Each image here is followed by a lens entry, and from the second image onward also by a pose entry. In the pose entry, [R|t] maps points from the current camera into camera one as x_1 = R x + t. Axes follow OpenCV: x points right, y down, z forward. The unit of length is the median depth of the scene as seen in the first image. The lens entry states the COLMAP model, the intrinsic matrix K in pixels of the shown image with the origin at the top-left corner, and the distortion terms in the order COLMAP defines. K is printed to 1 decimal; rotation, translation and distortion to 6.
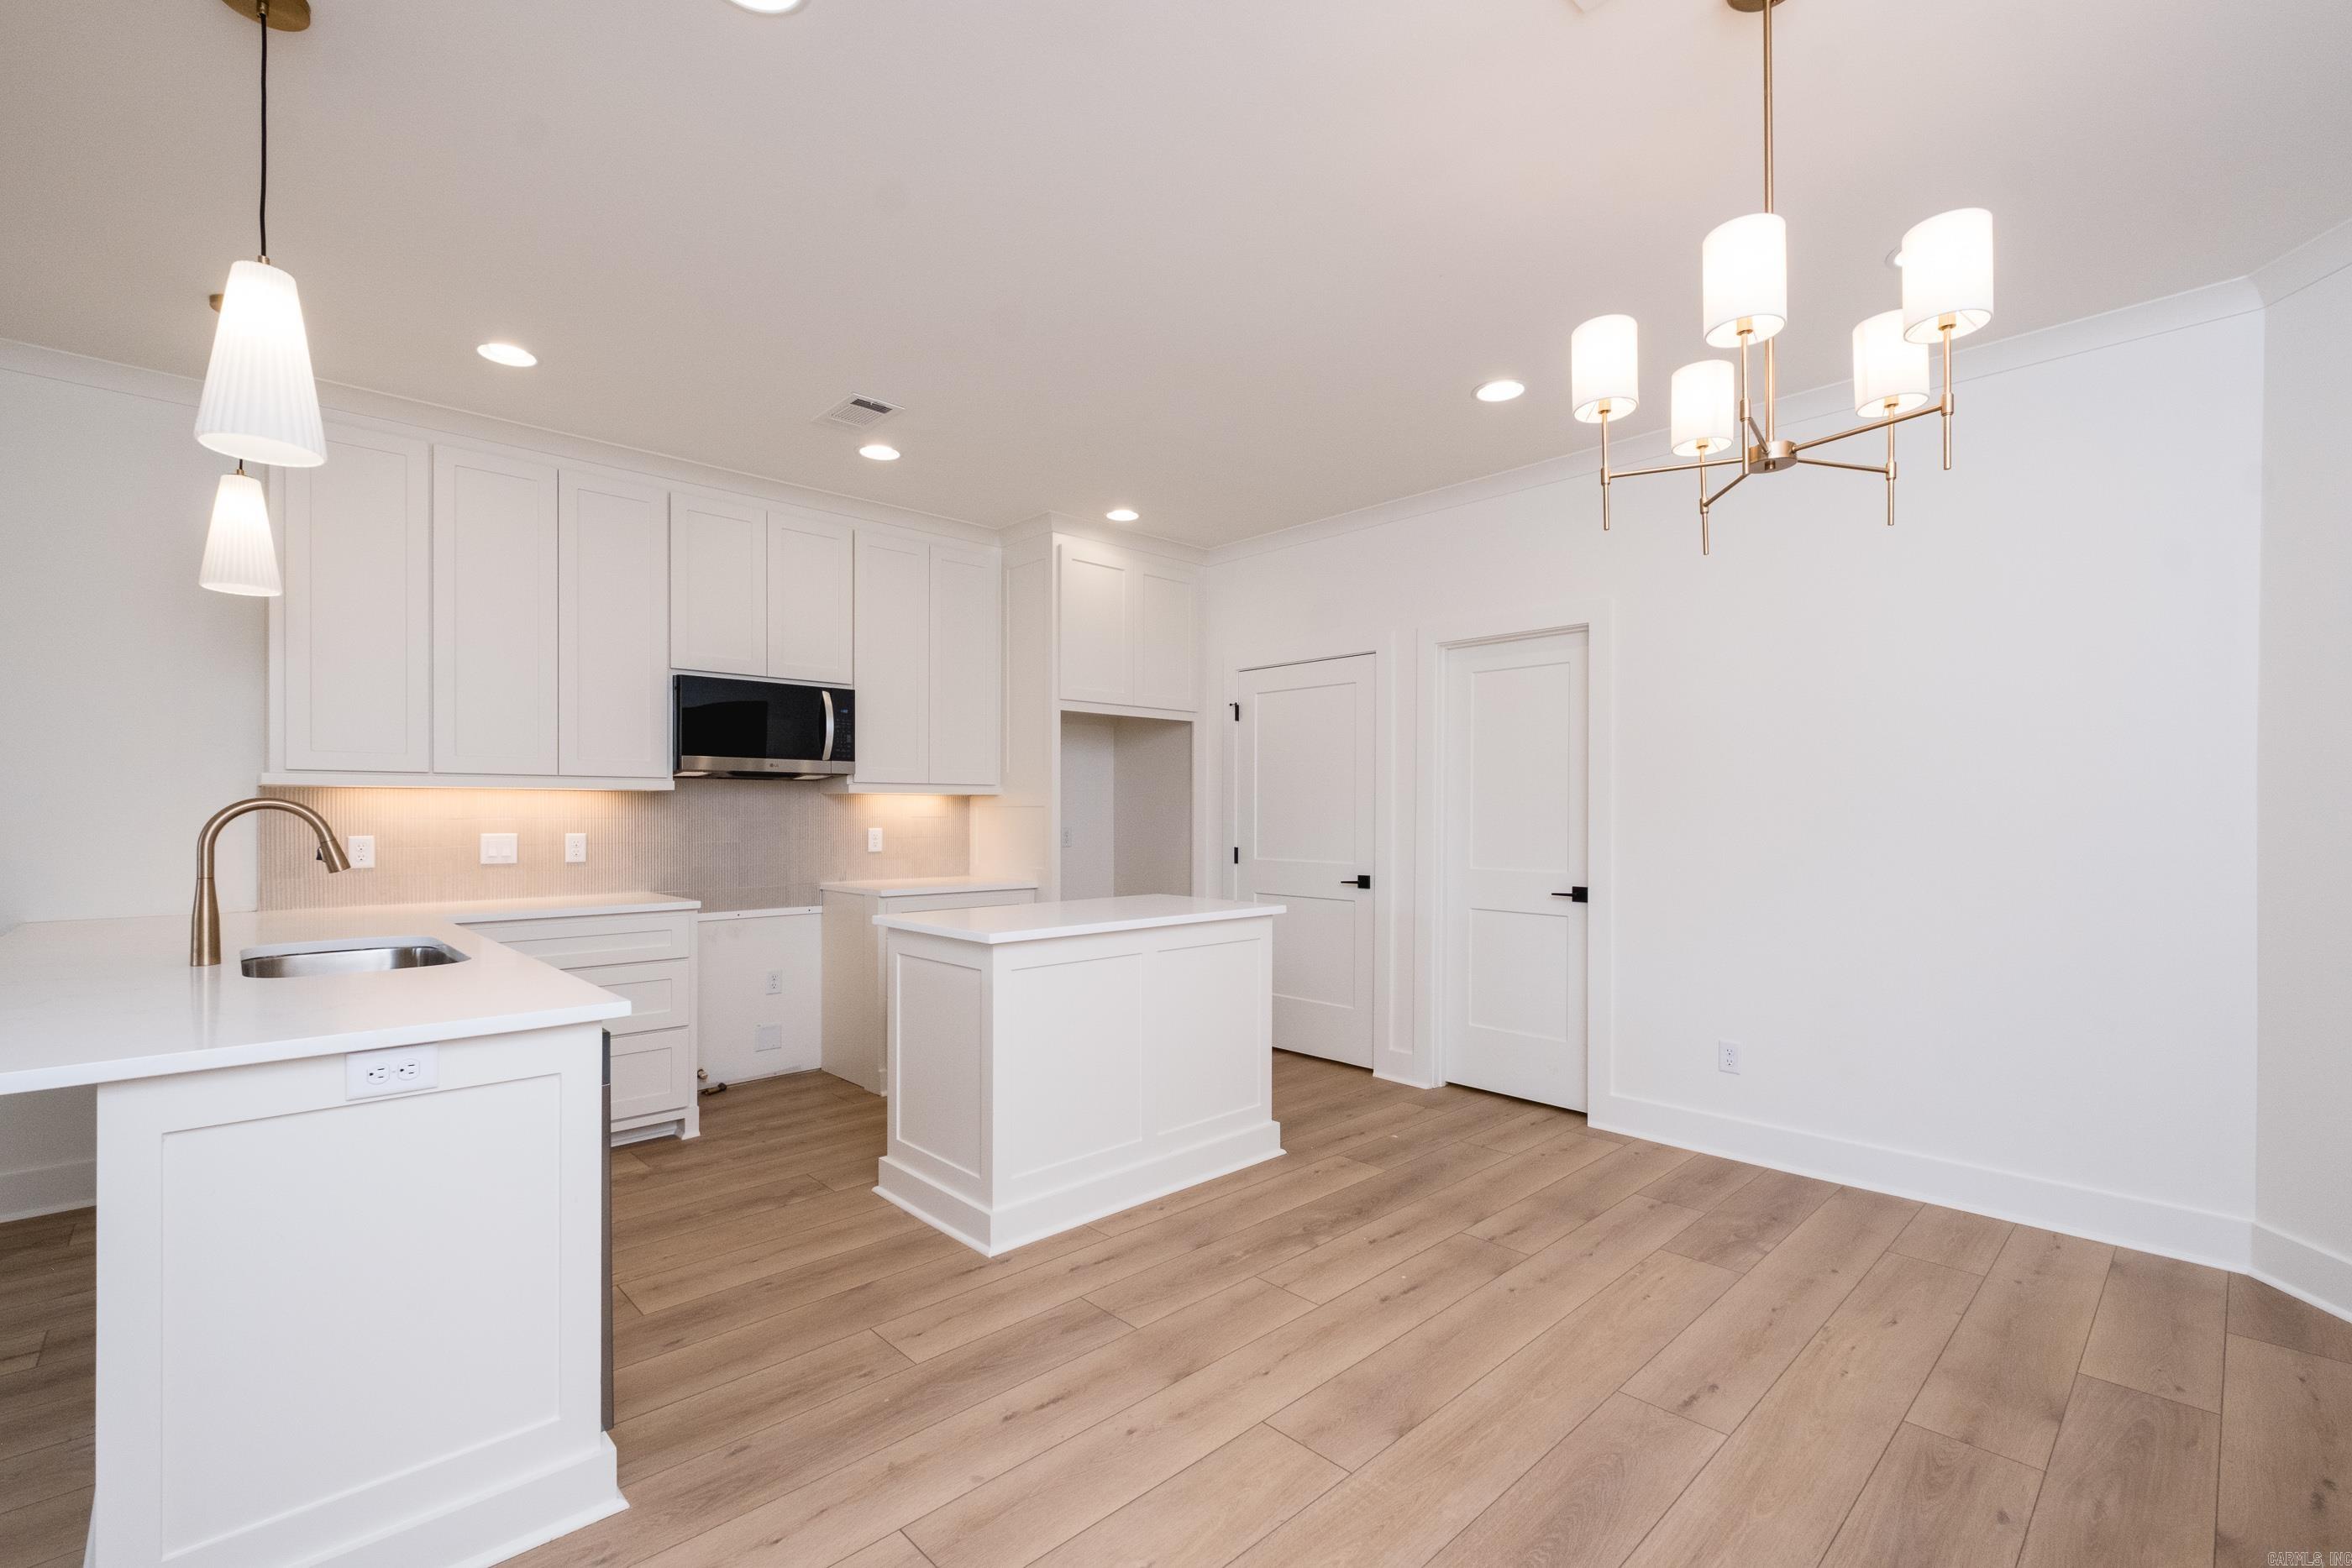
lens RADIAL K [[1016.0, 0, 1195.7], [0, 1016.0, 807.5], [0, 0, 1]] dist [0.014817, -0.011098]
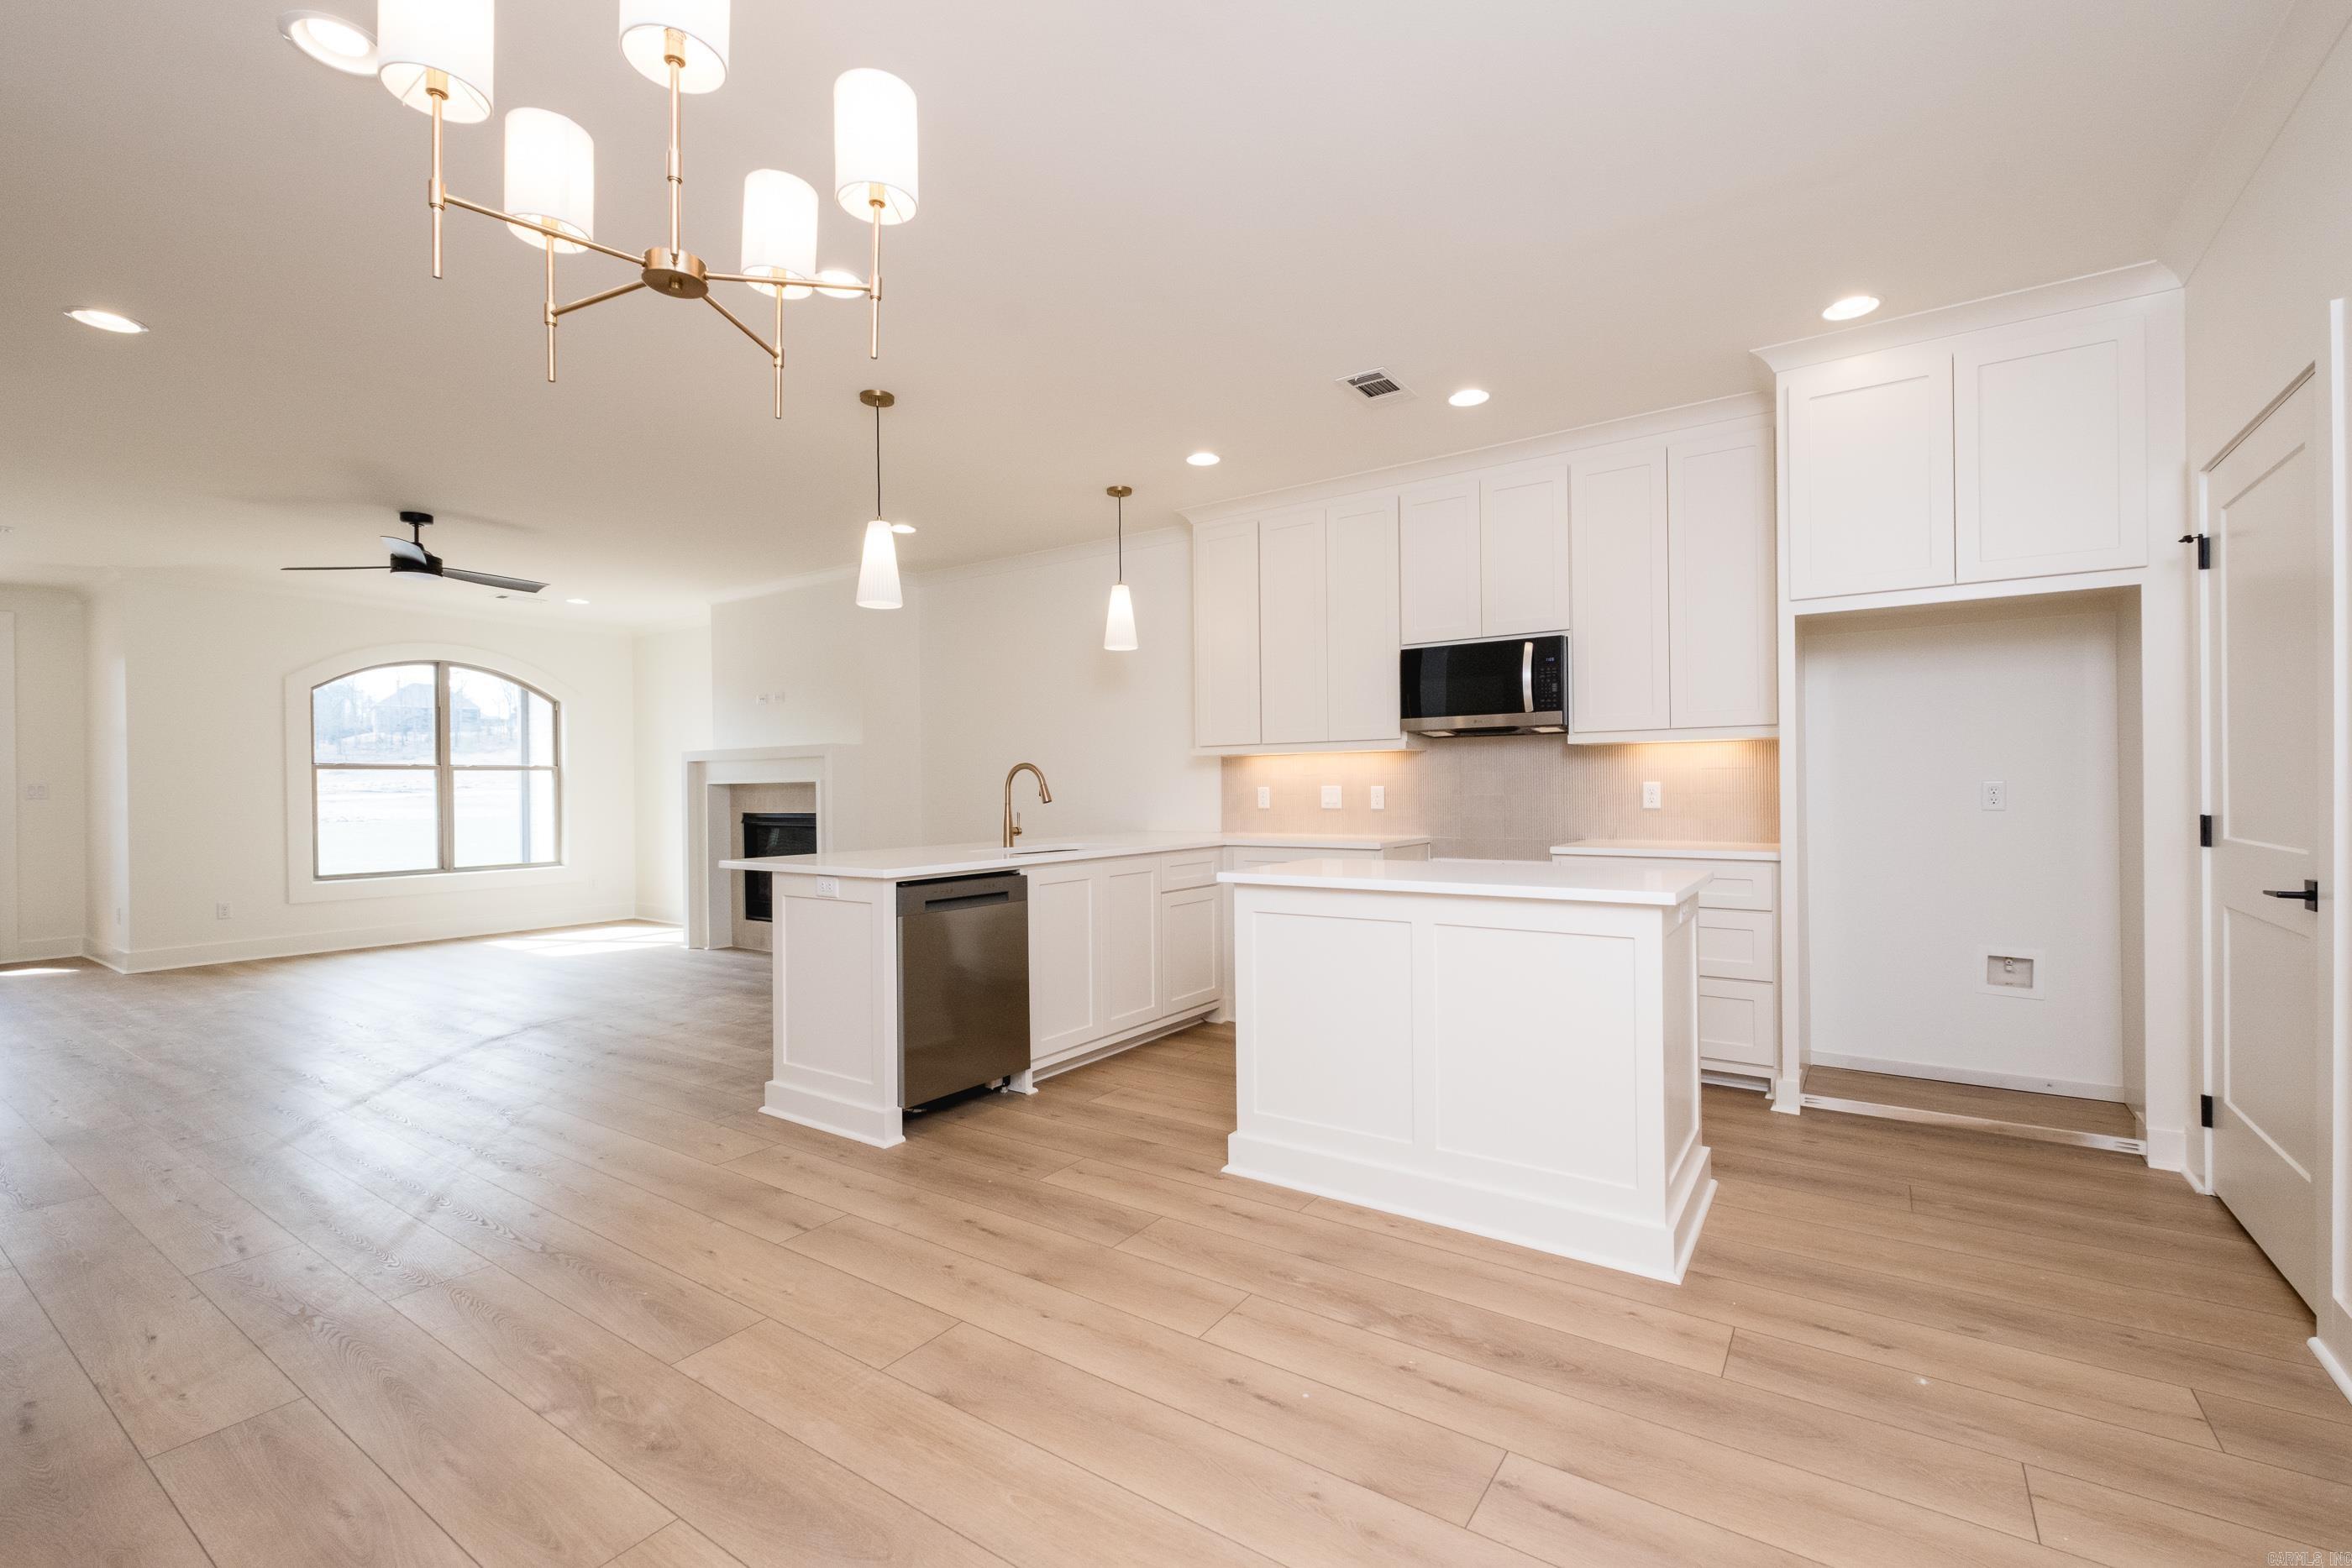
lens RADIAL K [[1020.7, 0, 1176.0], [0, 1020.7, 784.0], [0, 0, 1]] dist [0.000040, -0.001540]
pose [[0.193389, -0.005471, -0.981107, 0.619160], [0.015298, 0.999880, -0.002560, 0.023300], [0.981003, -0.014514, 0.193449, 0.543024]]
